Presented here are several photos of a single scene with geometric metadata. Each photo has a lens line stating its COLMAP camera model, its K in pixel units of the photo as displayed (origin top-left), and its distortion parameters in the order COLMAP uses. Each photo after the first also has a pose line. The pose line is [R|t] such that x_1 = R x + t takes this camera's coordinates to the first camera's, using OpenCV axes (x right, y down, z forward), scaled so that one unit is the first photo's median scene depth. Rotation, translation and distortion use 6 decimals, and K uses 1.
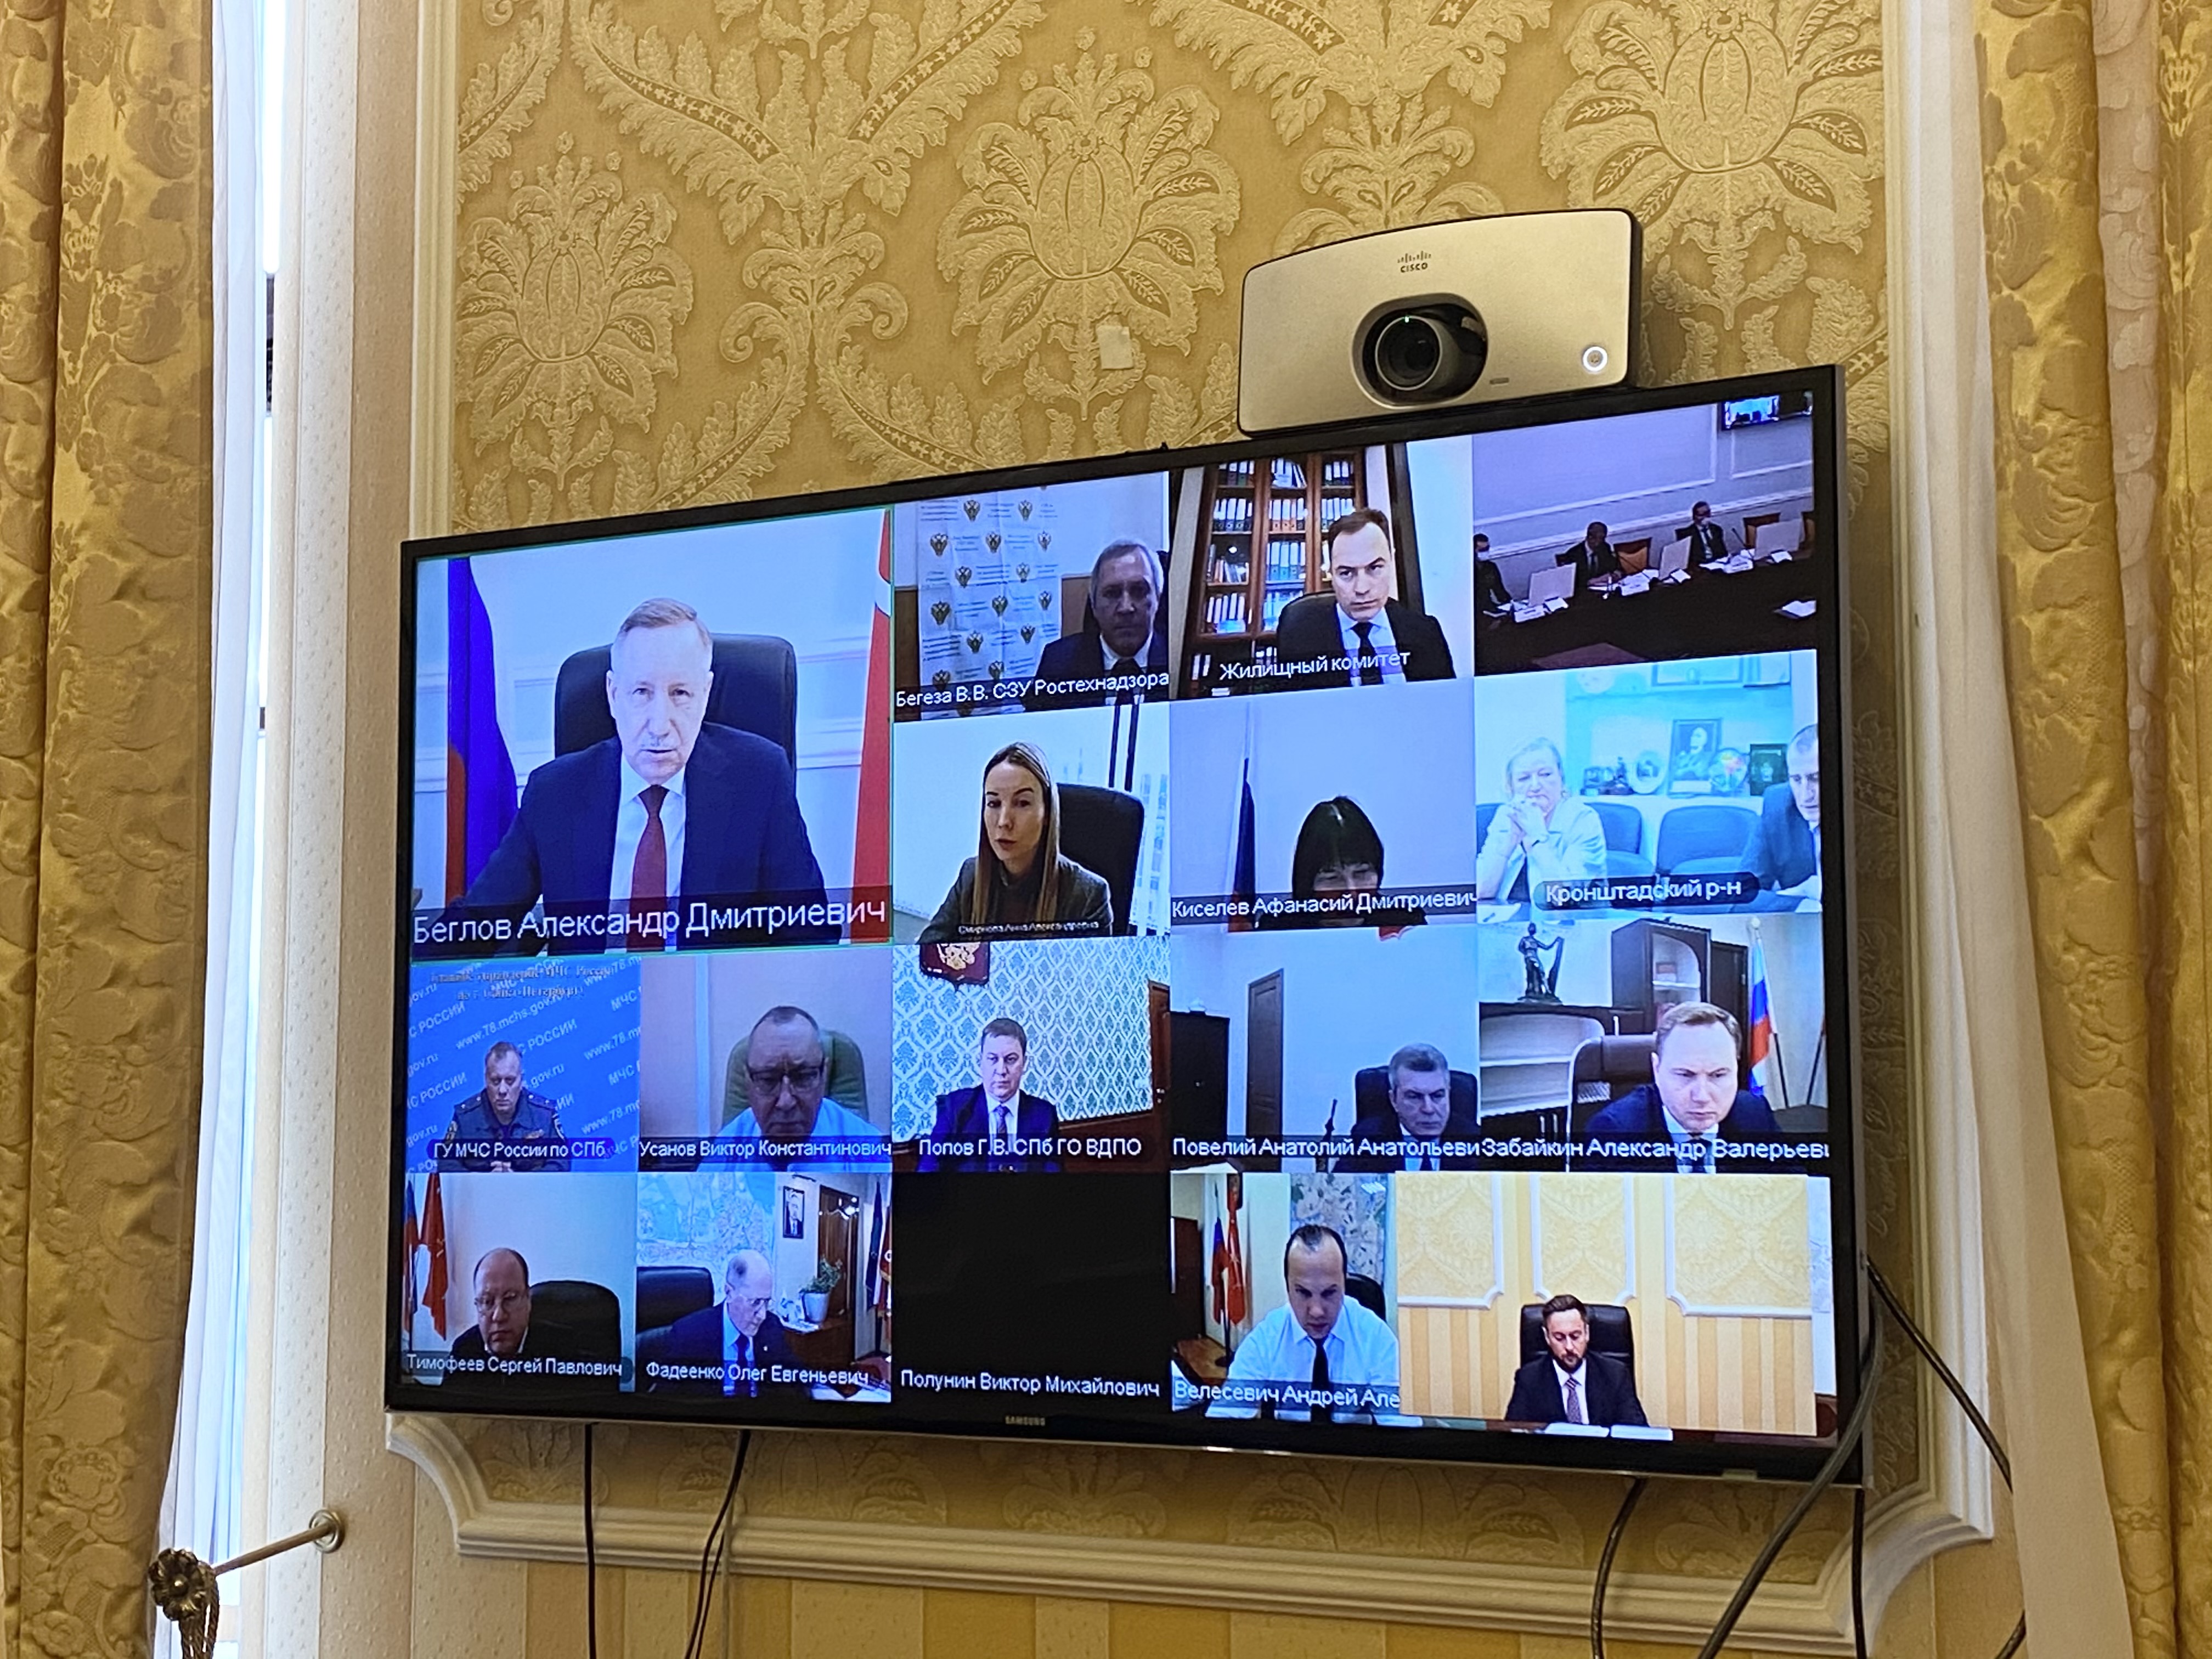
lens RADIAL K [[3217.2, 0, 1107.6], [0, 3217.2, 822.7], [0, 0, 1]] dist [0.090049, 0.000000]
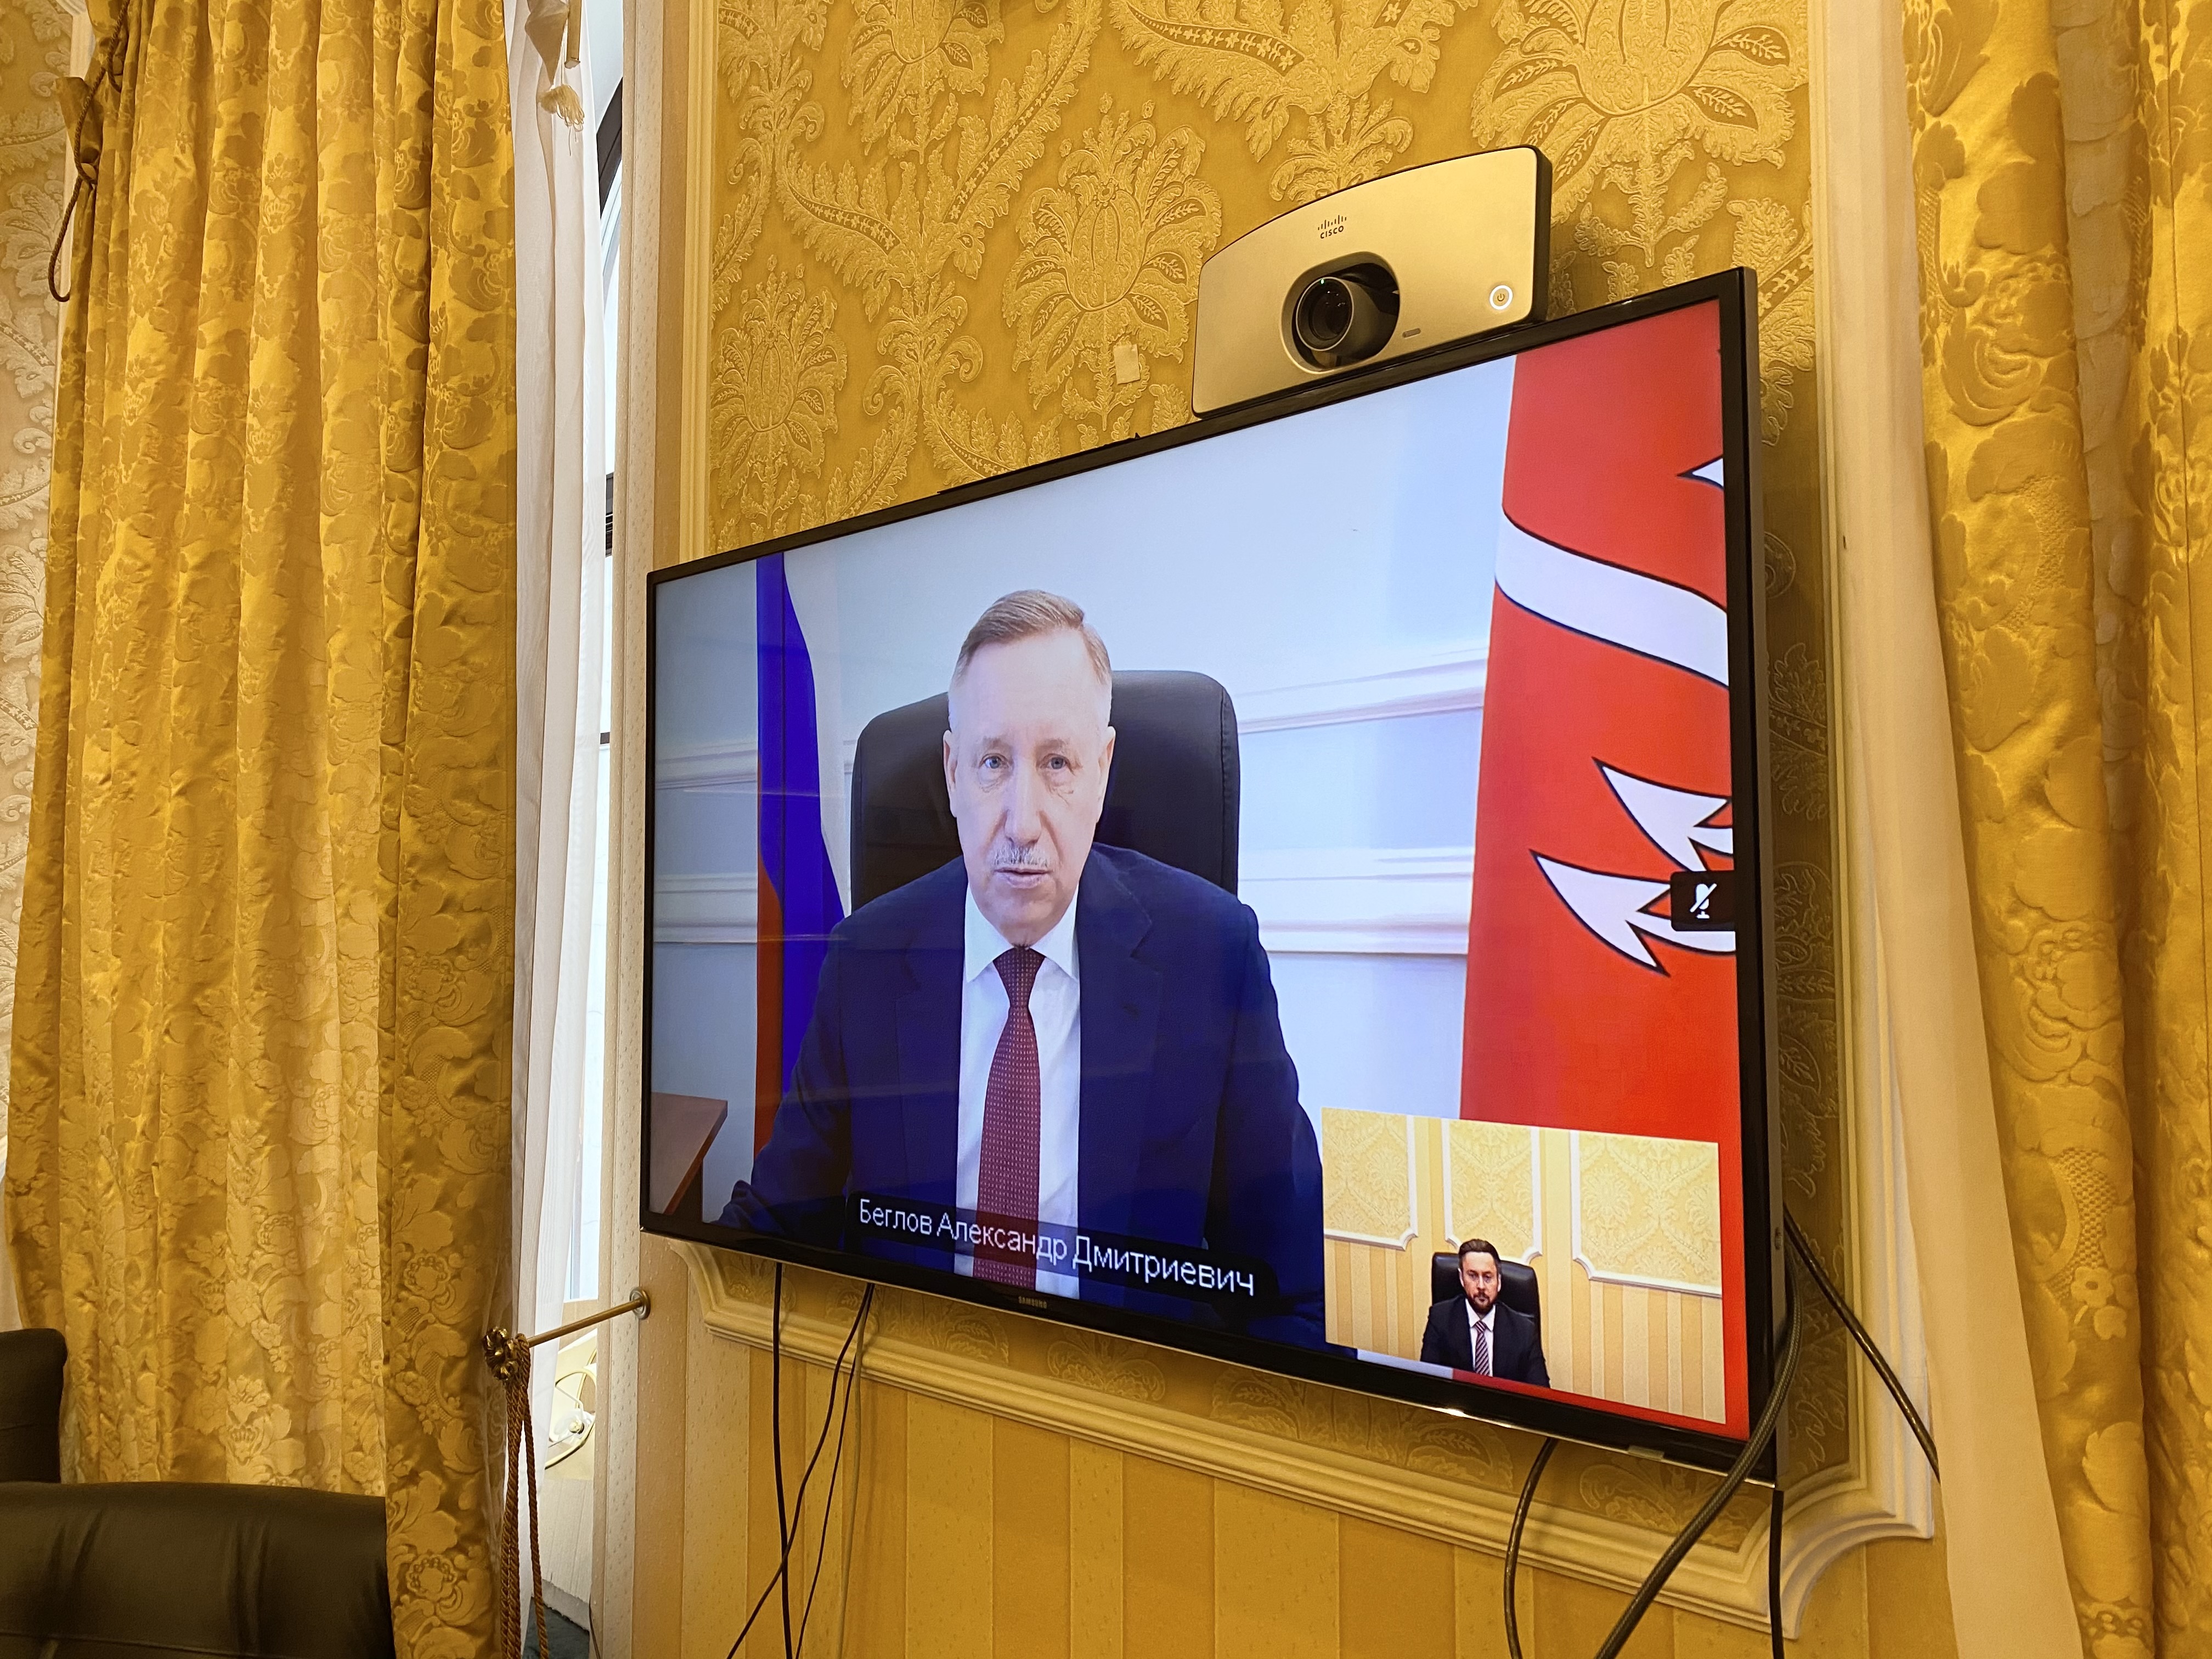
lens RADIAL K [[1680.4, 0, 1115.0], [0, 1680.4, 830.4], [0, 0, 1]] dist [0.009946, 0.004135]
pose [[0.976636, -0.016069, -0.214301, 0.132834], [0.024092, 0.999101, 0.034877, -0.001532], [0.213548, -0.039225, 0.976145, 0.430302]]
